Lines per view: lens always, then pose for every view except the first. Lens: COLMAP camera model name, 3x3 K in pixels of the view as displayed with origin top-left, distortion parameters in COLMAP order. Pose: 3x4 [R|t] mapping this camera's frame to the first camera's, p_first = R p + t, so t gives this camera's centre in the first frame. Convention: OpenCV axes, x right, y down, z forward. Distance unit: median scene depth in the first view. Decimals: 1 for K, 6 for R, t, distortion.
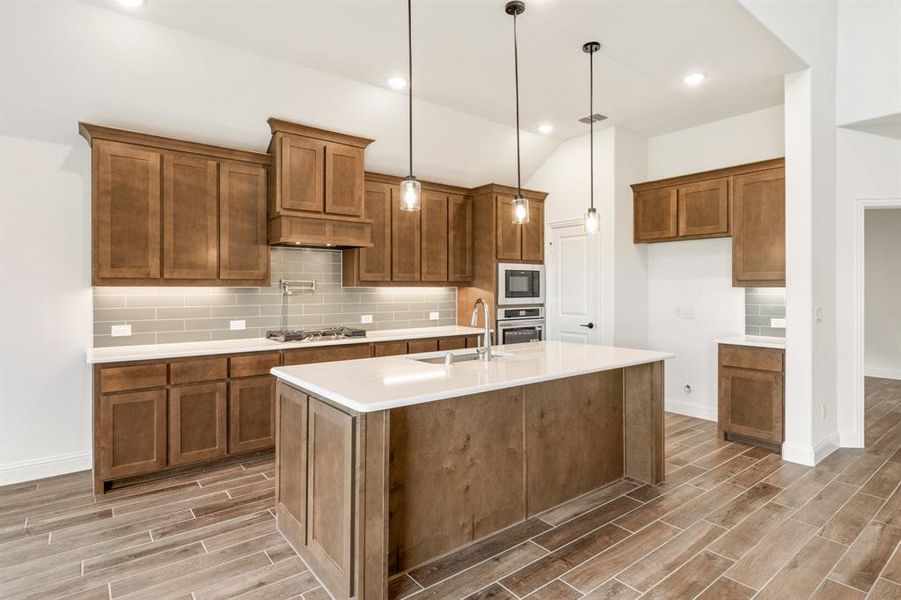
lens RADIAL K [[473.4, 0, 450.5], [0, 473.4, 289.4], [0, 0, 1]] dist [-0.003348, -0.000393]
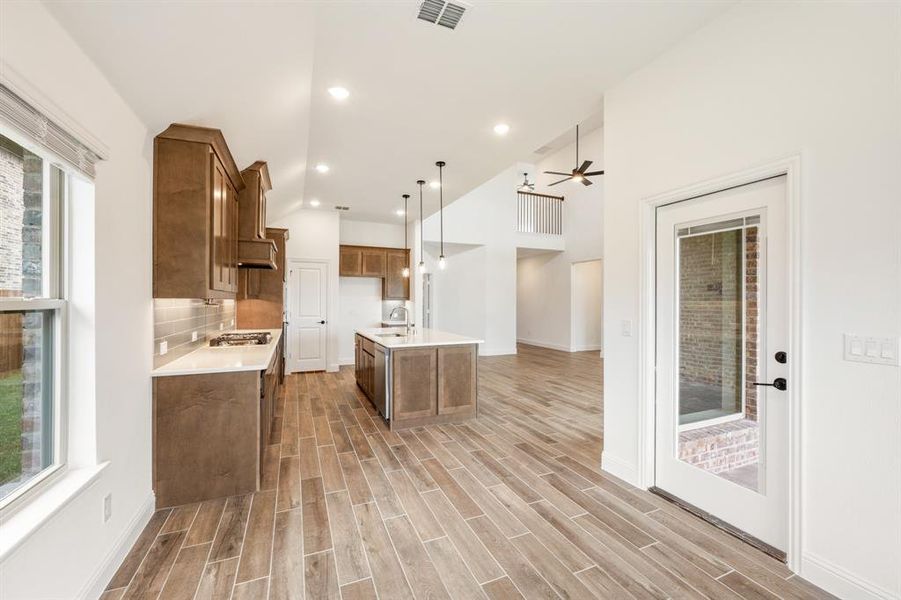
lens RADIAL K [[363.8, 0, 450.5], [0, 363.8, 300.0], [0, 0, 1]] dist [-0.001150, -0.000076]
pose [[0.256427, 0.003796, 0.966556, -1.122057], [-0.003038, 0.999991, -0.003122, -0.002083], [-0.966559, -0.002136, 0.256436, 0.279371]]
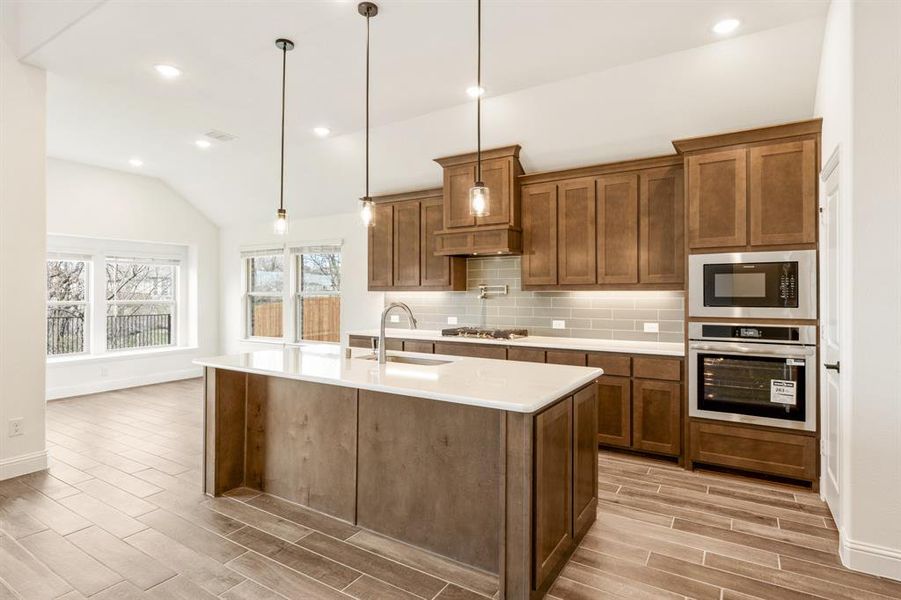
lens RADIAL K [[467.5, 0, 461.9], [0, 467.5, 293.3], [0, 0, 1]] dist [0.000514, 0.000070]
pose [[0.354280, 0.001107, -0.935139, 0.800341], [-0.001472, 0.999999, 0.000626, -0.000859], [0.935138, 0.001155, 0.354282, 0.596201]]
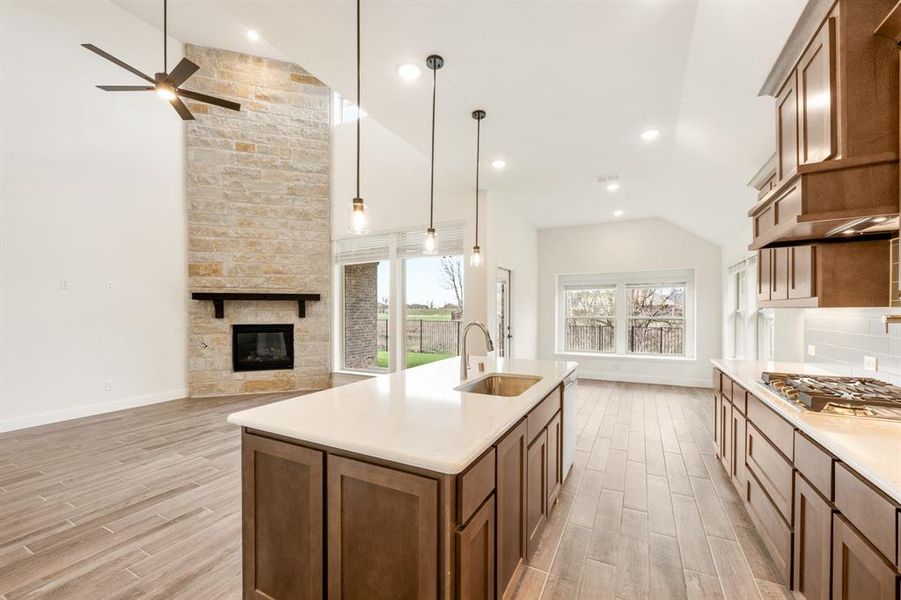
lens RADIAL K [[367.5, 0, 445.5], [0, 367.5, 313.4], [0, 0, 1]] dist [-0.000294, 0.000041]
pose [[-0.911999, 0.005690, -0.410152, 0.337939], [0.002955, 0.999969, 0.007302, -0.003120], [0.410181, 0.005447, -0.911988, 1.291342]]
